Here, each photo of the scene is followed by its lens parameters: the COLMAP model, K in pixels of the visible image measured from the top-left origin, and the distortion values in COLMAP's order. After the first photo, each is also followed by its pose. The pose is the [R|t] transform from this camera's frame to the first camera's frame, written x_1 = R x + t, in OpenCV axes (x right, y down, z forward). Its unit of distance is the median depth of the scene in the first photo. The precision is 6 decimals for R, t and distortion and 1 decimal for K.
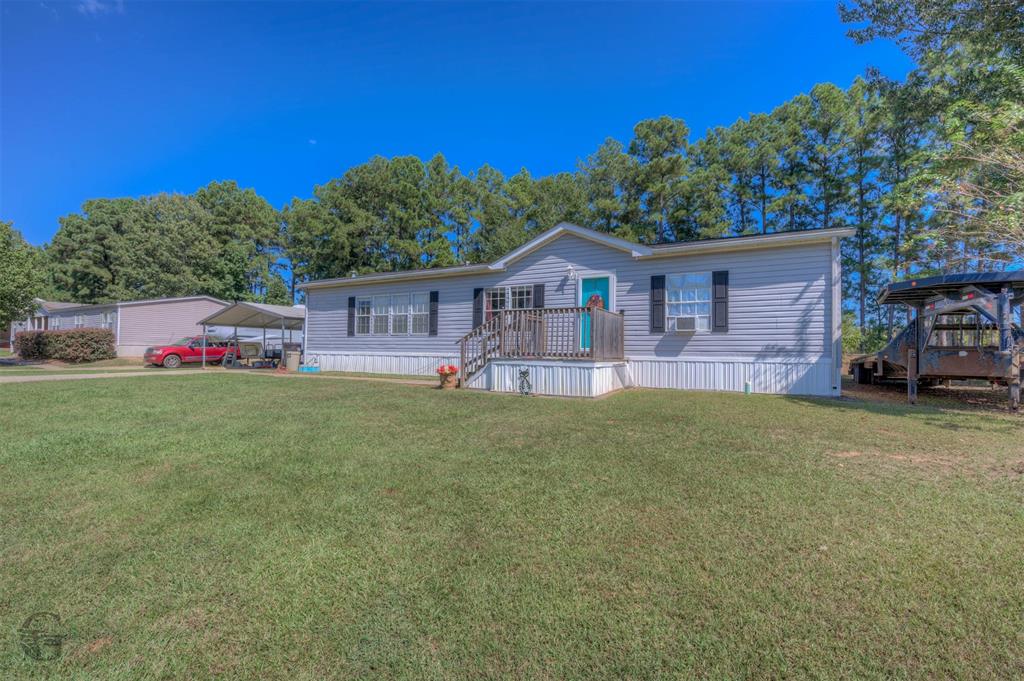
lens RADIAL K [[472.2, 0, 513.2], [0, 472.2, 339.2], [0, 0, 1]] dist [-0.005572, -0.001075]
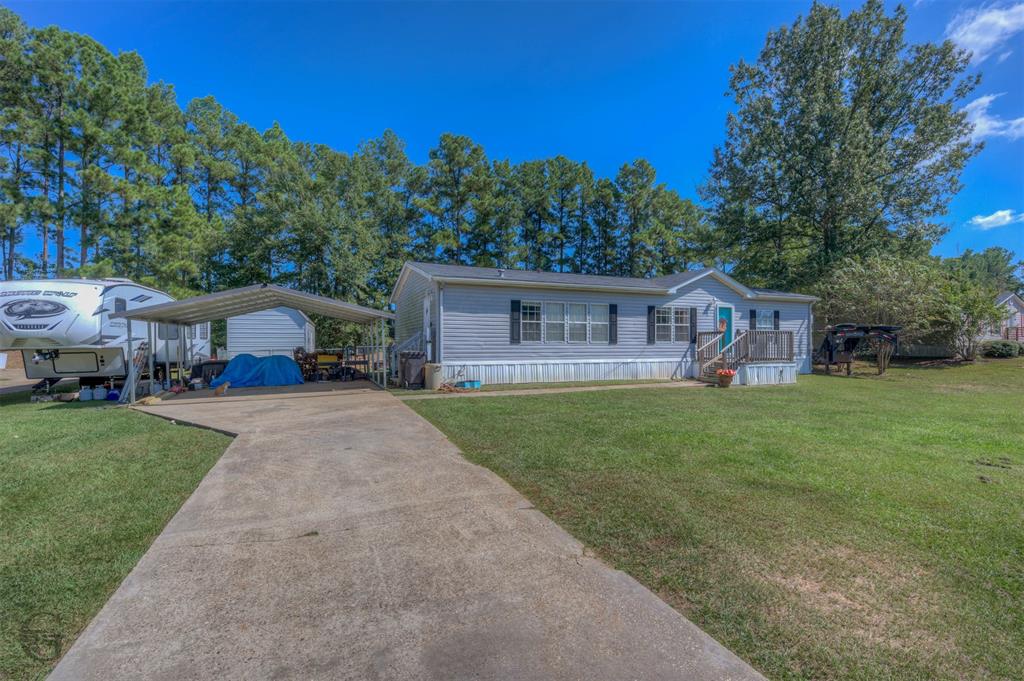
lens RADIAL K [[472.2, 0, 521.0], [0, 472.2, 343.3], [0, 0, 1]] dist [-0.005572, -0.001075]
pose [[0.592693, -0.012199, 0.805336, -1.336923], [-0.018037, 0.999434, 0.028414, -0.041177], [-0.805226, -0.031366, 0.592138, 0.570463]]
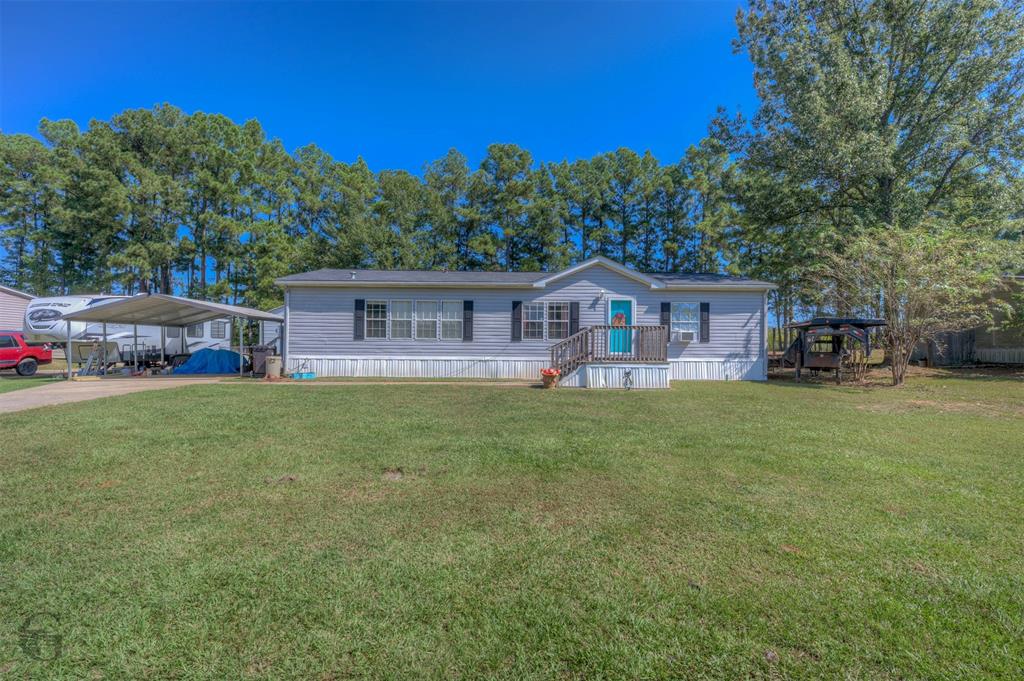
lens RADIAL K [[472.2, 0, 520.5], [0, 472.2, 339.6], [0, 0, 1]] dist [-0.005572, -0.001075]
pose [[0.850389, 0.001463, 0.526153, -0.716692], [-0.012210, 0.999782, 0.016953, -0.034484], [-0.526013, -0.020841, 0.850221, 0.000476]]
